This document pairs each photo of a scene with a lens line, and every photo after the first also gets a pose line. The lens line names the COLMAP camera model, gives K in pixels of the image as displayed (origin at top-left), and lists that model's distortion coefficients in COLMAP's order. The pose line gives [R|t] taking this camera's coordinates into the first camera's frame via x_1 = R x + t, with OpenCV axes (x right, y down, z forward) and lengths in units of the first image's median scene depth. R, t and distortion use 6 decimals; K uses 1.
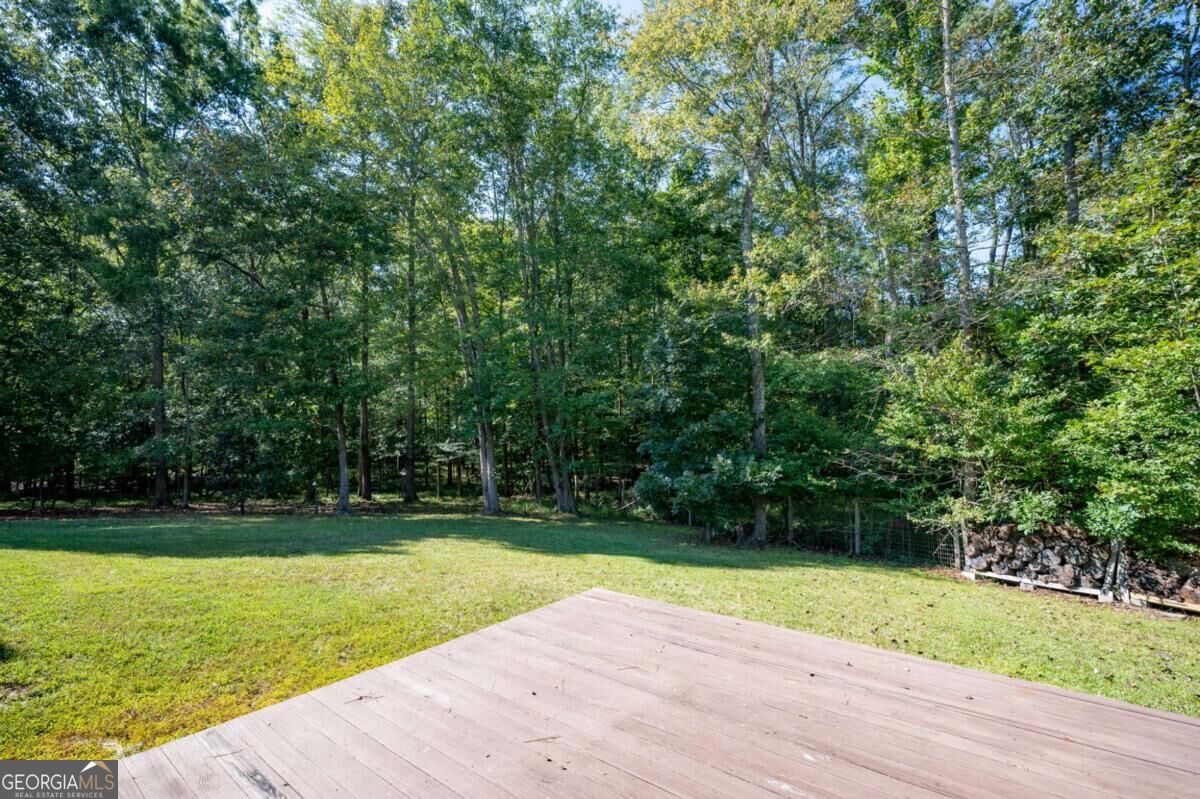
lens RADIAL K [[559.6, 0, 600.0], [0, 559.6, 399.5], [0, 0, 1]] dist [-0.001612, -0.000230]
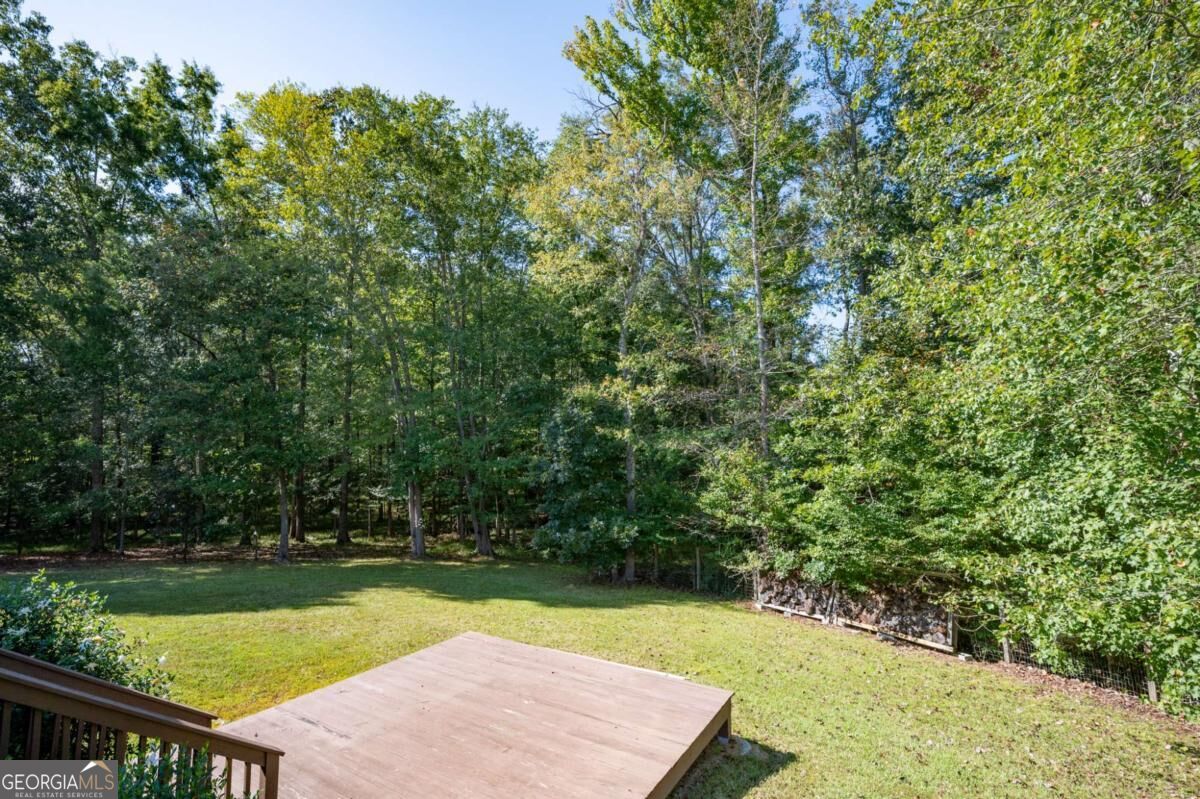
lens RADIAL K [[549.9, 0, 600.0], [0, 549.9, 399.5], [0, 0, 1]] dist [-0.001273, -0.000024]
pose [[0.993411, 0.011415, 0.114038, 0.090779], [-0.006302, 0.998963, -0.045095, -0.145935], [-0.114435, 0.044079, 0.992452, -0.366241]]
